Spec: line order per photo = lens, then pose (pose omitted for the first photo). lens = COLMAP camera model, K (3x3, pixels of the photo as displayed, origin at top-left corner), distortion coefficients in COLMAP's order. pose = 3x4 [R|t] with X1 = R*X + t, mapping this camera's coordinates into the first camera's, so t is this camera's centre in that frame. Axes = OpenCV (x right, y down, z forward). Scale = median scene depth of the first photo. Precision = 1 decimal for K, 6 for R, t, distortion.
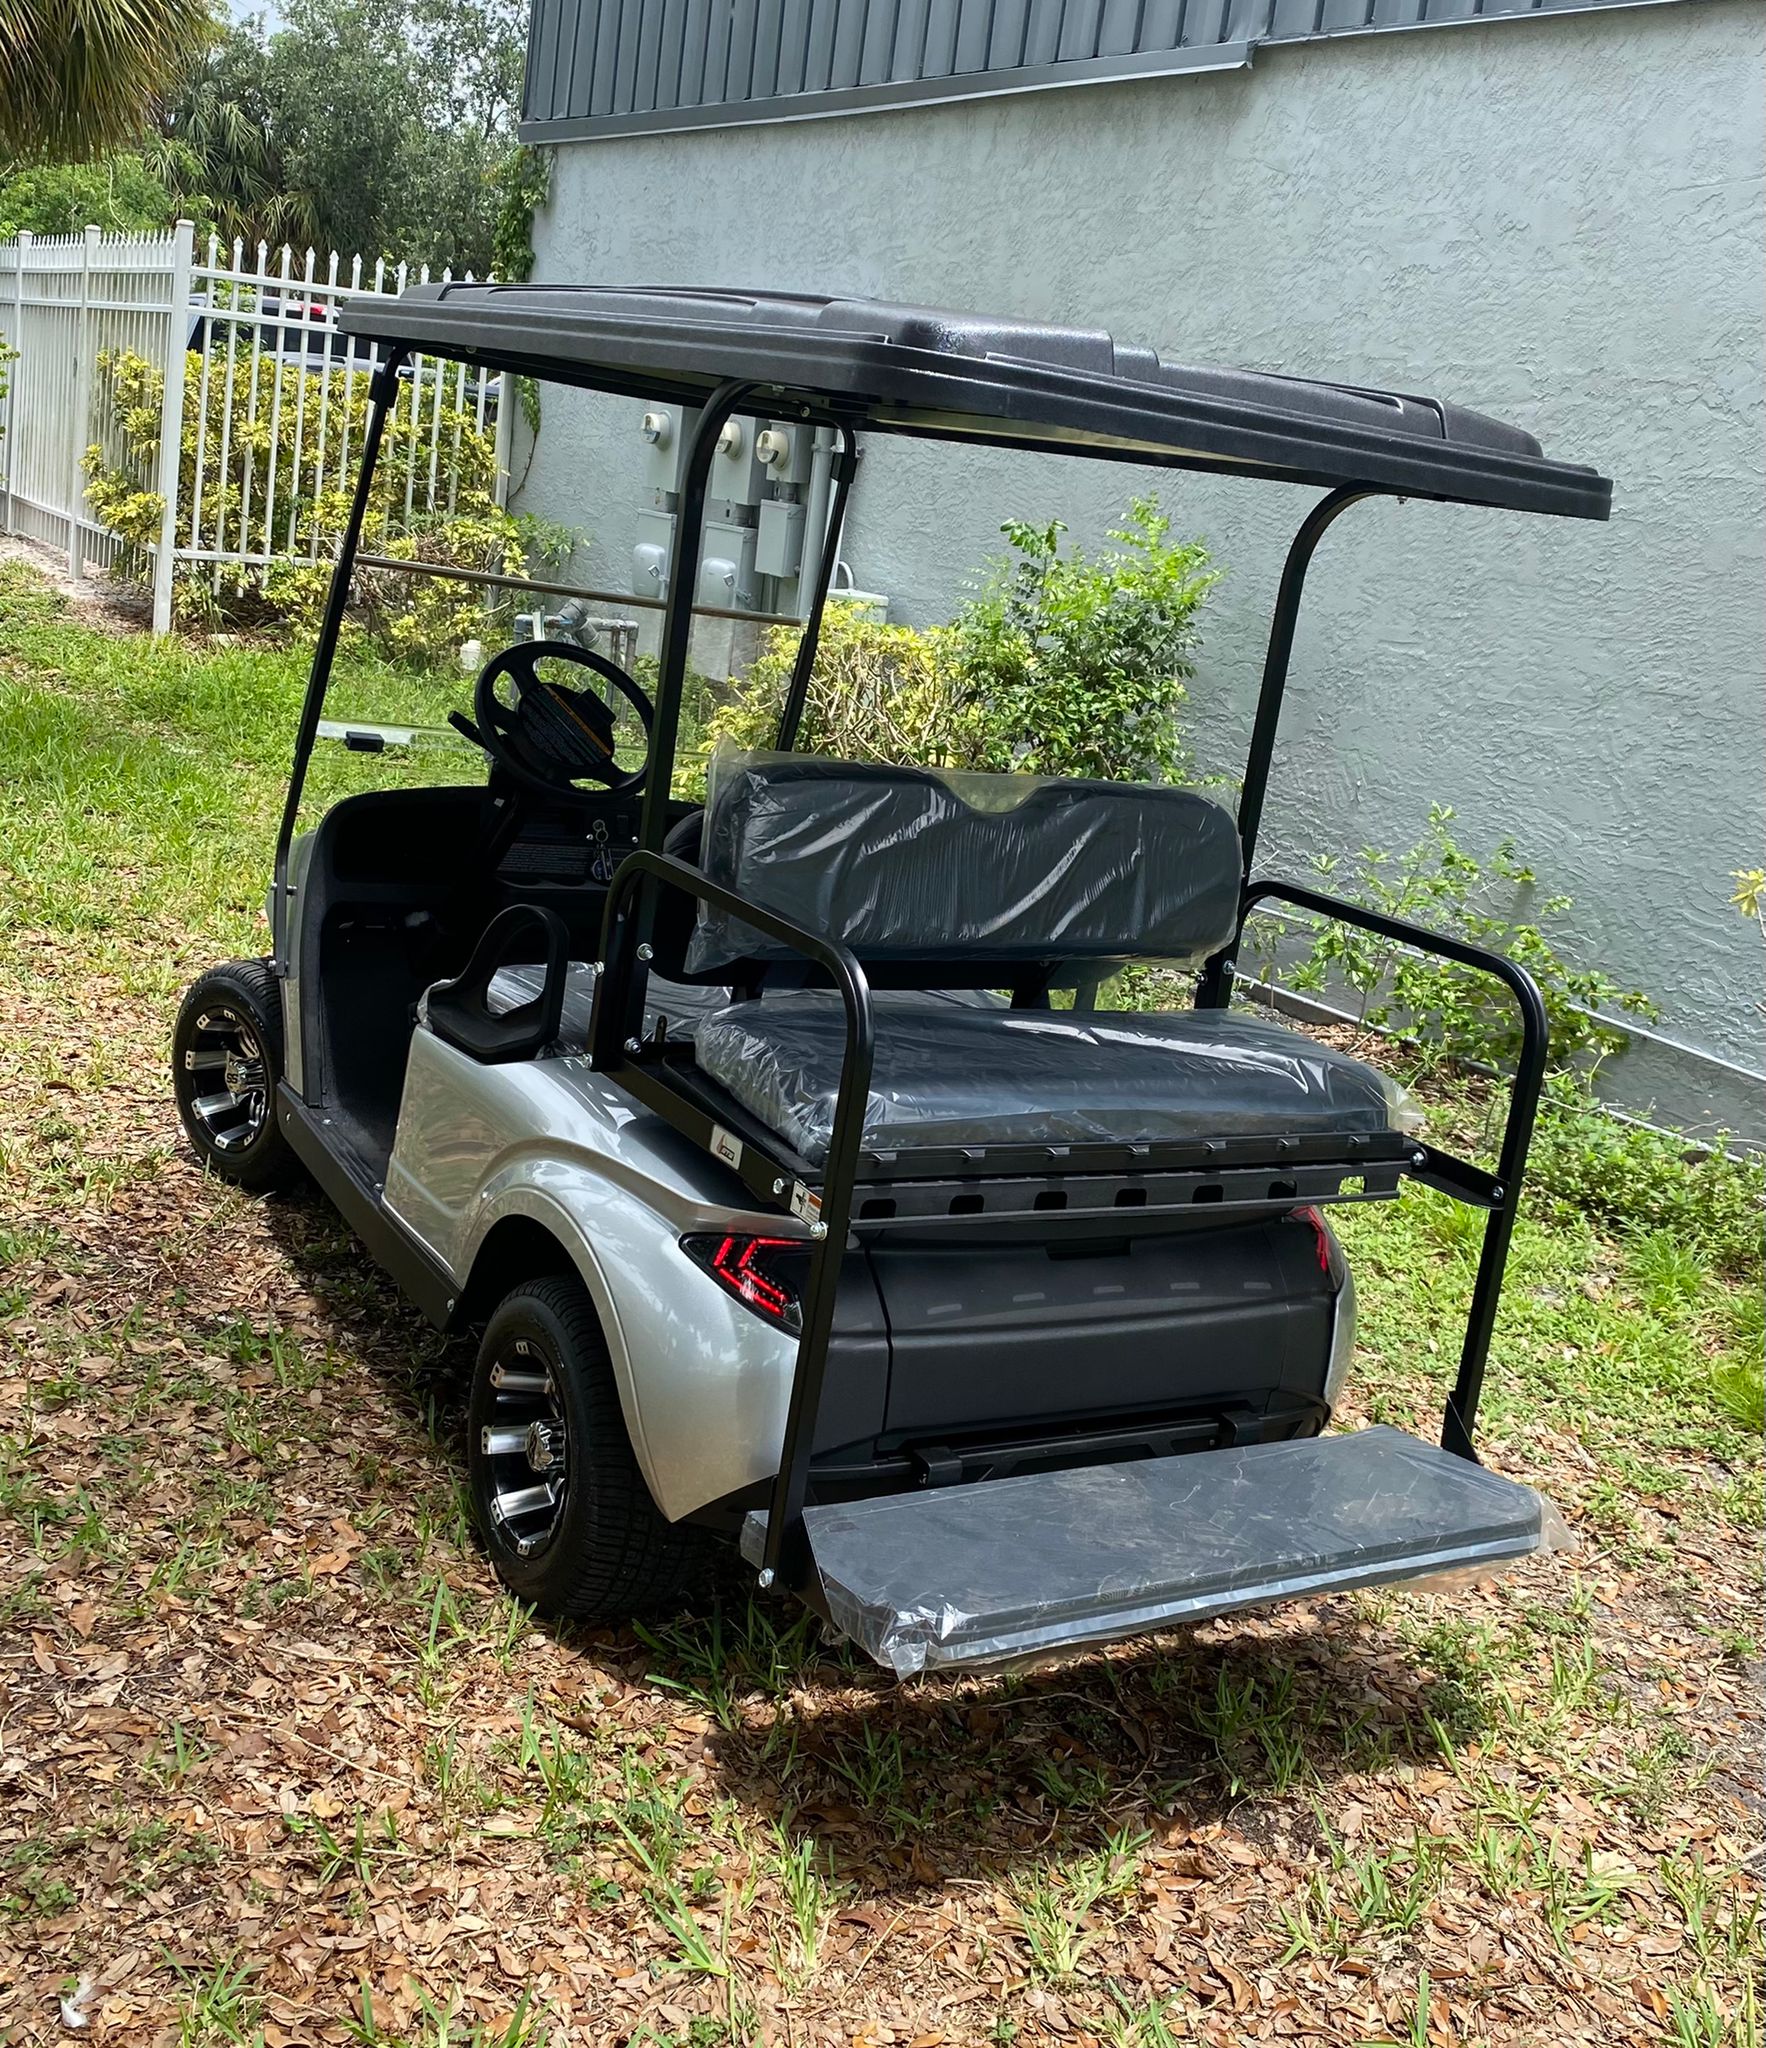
lens RADIAL K [[2179.5, 0, 883.0], [0, 2179.5, 1024.0], [0, 0, 1]] dist [0.097986, -0.220709]
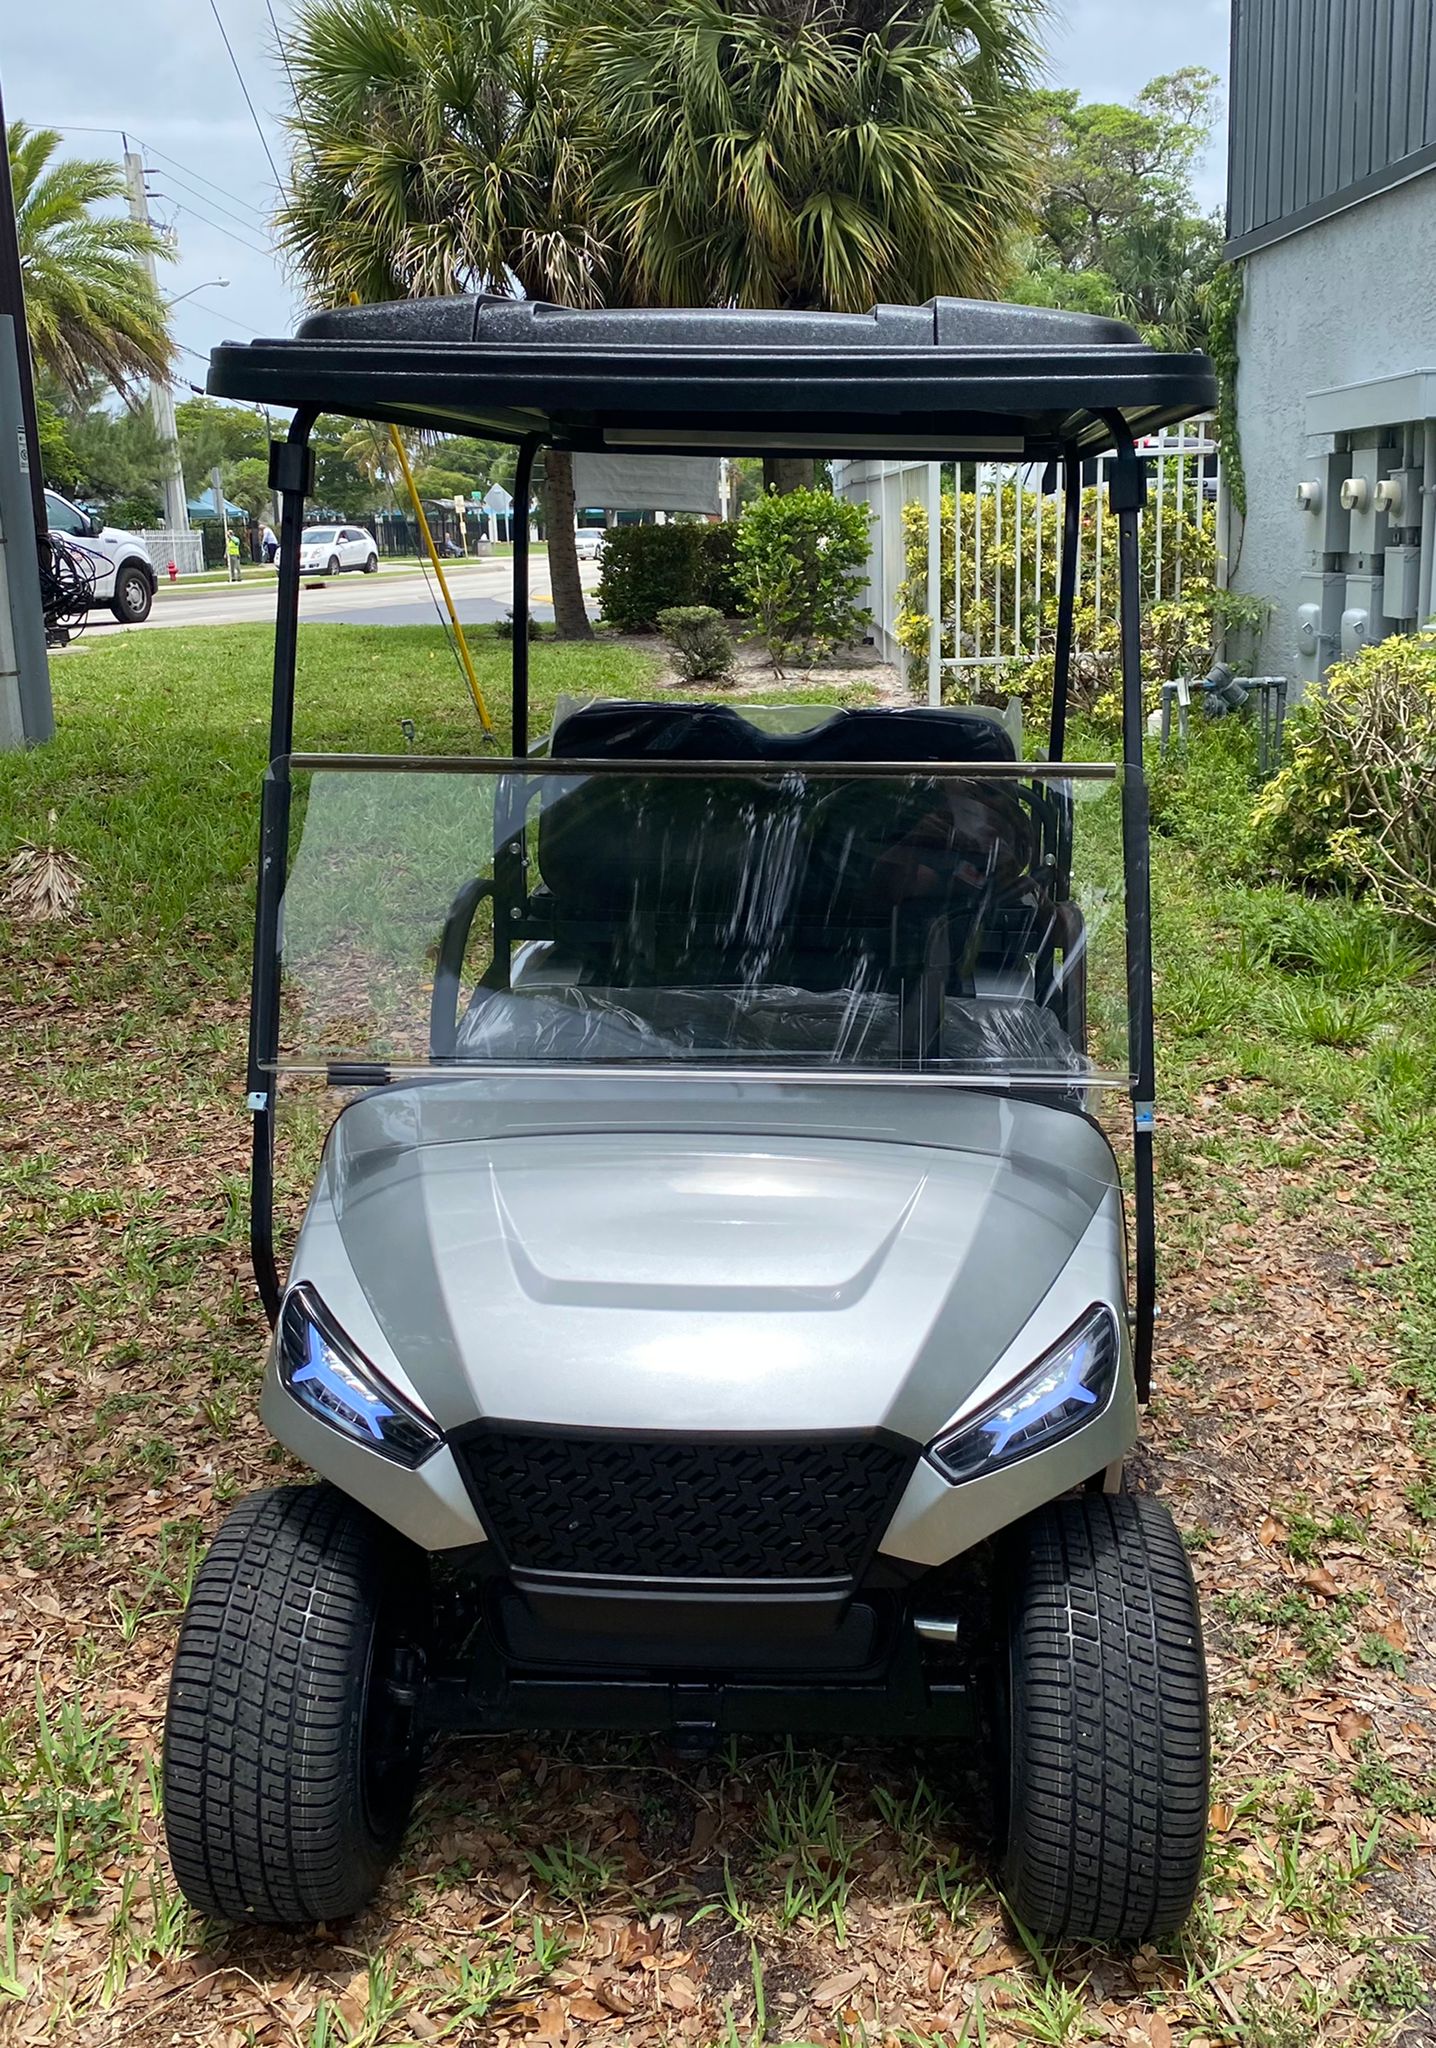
lens RADIAL K [[1848.6, 0, 718.0], [0, 1848.6, 1024.0], [0, 0, 1]] dist [-0.007795, -0.008175]
pose [[0.833875, 0.001888, -0.551950, 0.494189], [-0.010772, 0.999859, -0.012854, -0.001025], [0.551848, 0.016664, 0.833778, 0.316927]]
